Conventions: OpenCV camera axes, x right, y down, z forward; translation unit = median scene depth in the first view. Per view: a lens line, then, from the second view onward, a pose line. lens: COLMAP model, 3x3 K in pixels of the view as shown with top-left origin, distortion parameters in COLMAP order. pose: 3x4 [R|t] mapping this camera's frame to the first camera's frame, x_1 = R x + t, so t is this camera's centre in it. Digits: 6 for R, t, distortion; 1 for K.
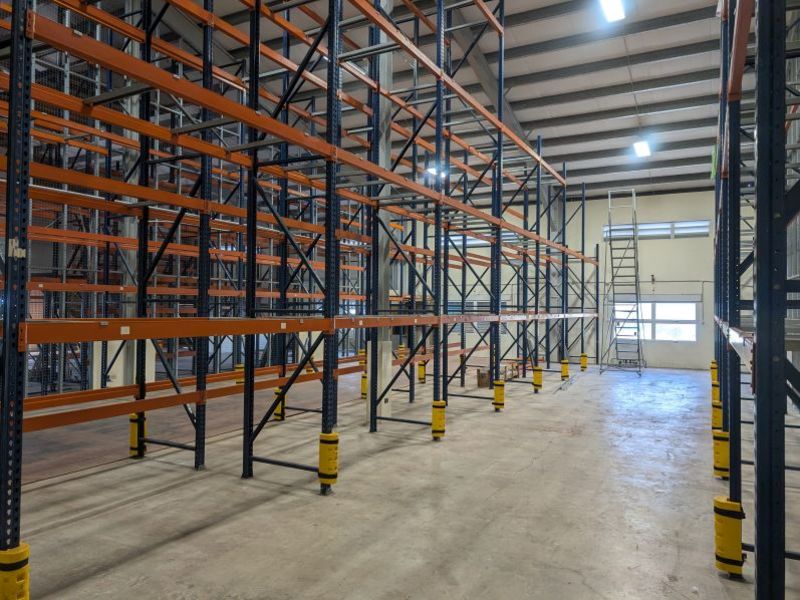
lens RADIAL K [[574.5, 0, 402.6], [0, 574.5, 298.5], [0, 0, 1]] dist [-0.004291, -0.000672]
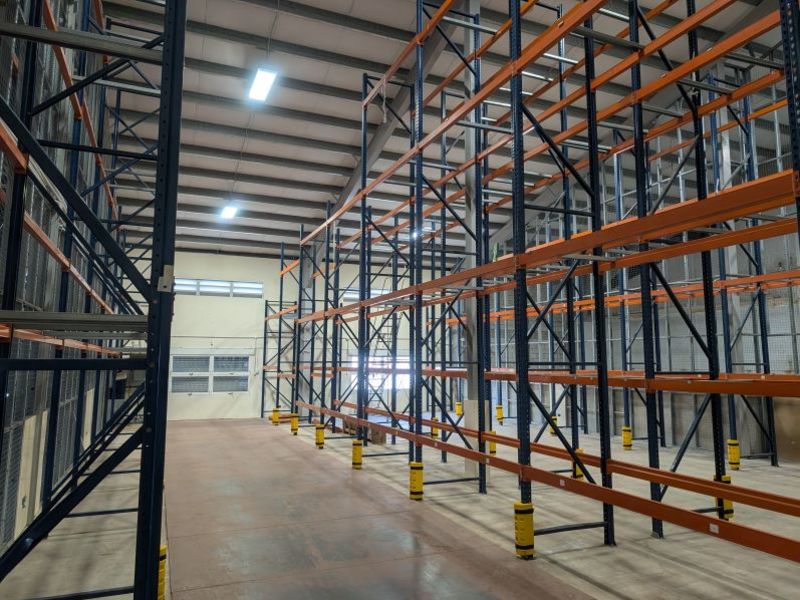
lens RADIAL K [[574.5, 0, 398.6], [0, 574.5, 292.3], [0, 0, 1]] dist [-0.004291, -0.000672]
pose [[0.635134, 0.091819, 0.766925, -1.507664], [-0.014152, 0.994126, -0.107300, -0.012040], [-0.772272, 0.057297, 0.632703, 0.727238]]
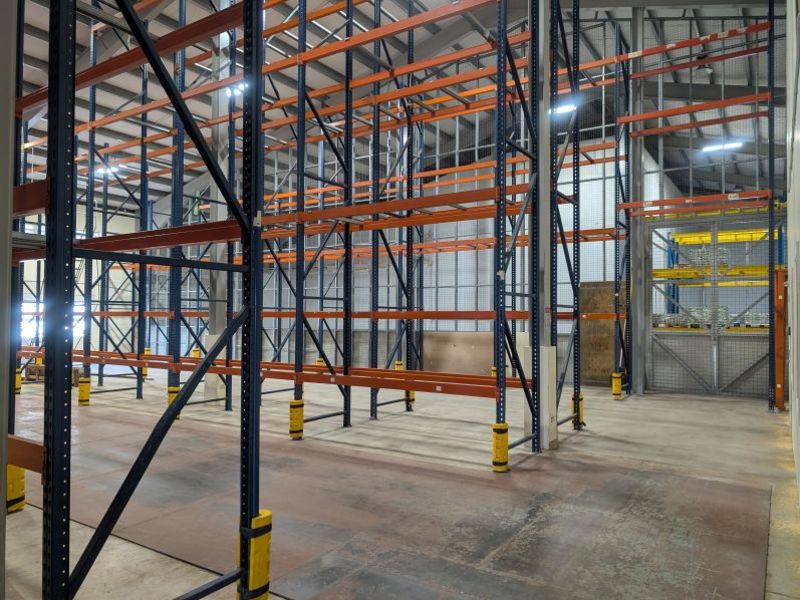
lens RADIAL K [[574.5, 0, 402.1], [0, 574.5, 305.4], [0, 0, 1]] dist [-0.004291, -0.000672]
pose [[0.093891, 0.015616, 0.995460, -1.876483], [-0.022413, 0.999657, -0.013568, 0.032367], [-0.995330, -0.021037, 0.094209, 0.842322]]
